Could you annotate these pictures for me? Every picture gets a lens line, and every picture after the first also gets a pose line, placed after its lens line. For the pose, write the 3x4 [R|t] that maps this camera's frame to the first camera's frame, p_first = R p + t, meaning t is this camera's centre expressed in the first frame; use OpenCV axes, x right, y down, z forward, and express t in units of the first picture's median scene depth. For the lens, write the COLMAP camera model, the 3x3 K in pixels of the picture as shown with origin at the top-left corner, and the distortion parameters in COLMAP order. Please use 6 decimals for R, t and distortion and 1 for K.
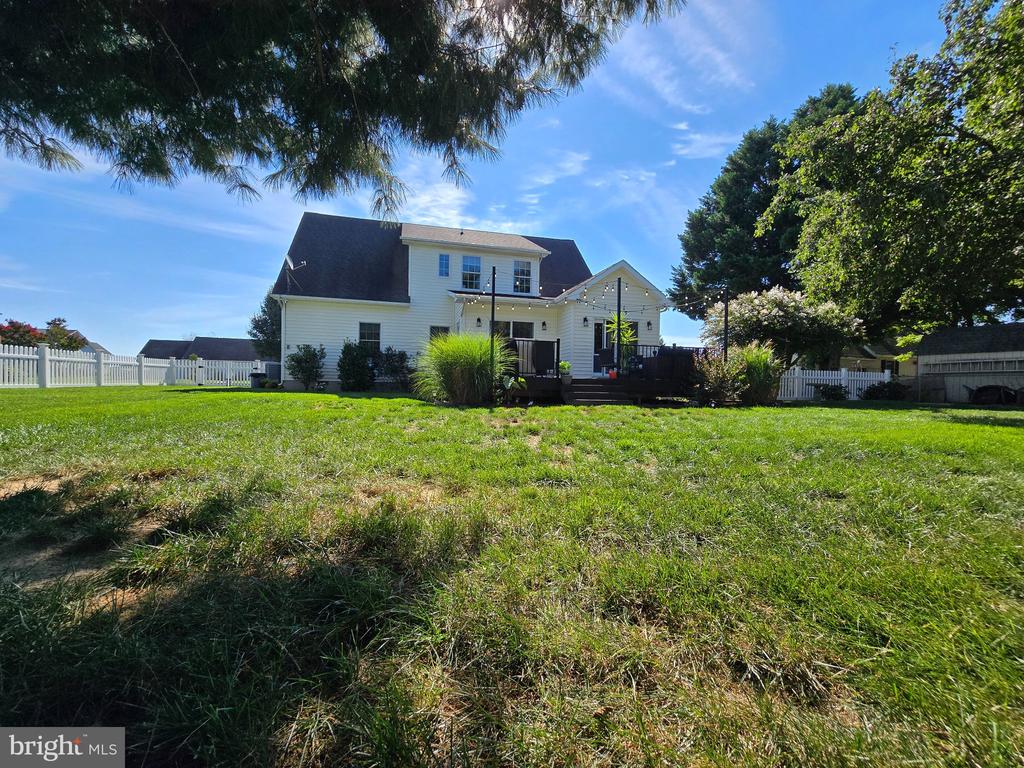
lens RADIAL K [[409.8, 0, 512.0], [0, 409.8, 384.0], [0, 0, 1]] dist [-0.013280, -0.000138]
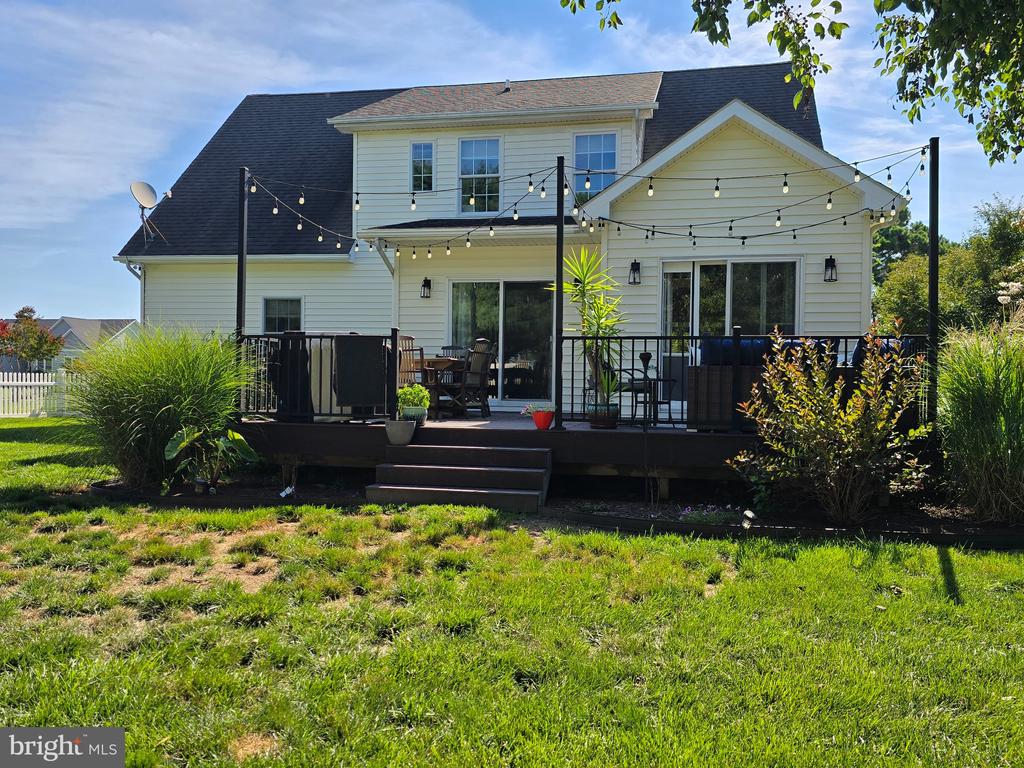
lens RADIAL K [[820.3, 0, 527.1], [0, 820.3, 383.6], [0, 0, 1]] dist [0.070571, -0.098389]
pose [[0.903681, -0.006782, -0.428152, 0.358869], [-0.000171, 0.999869, -0.016200, -0.027856], [0.428205, 0.014713, 0.903562, 0.209793]]
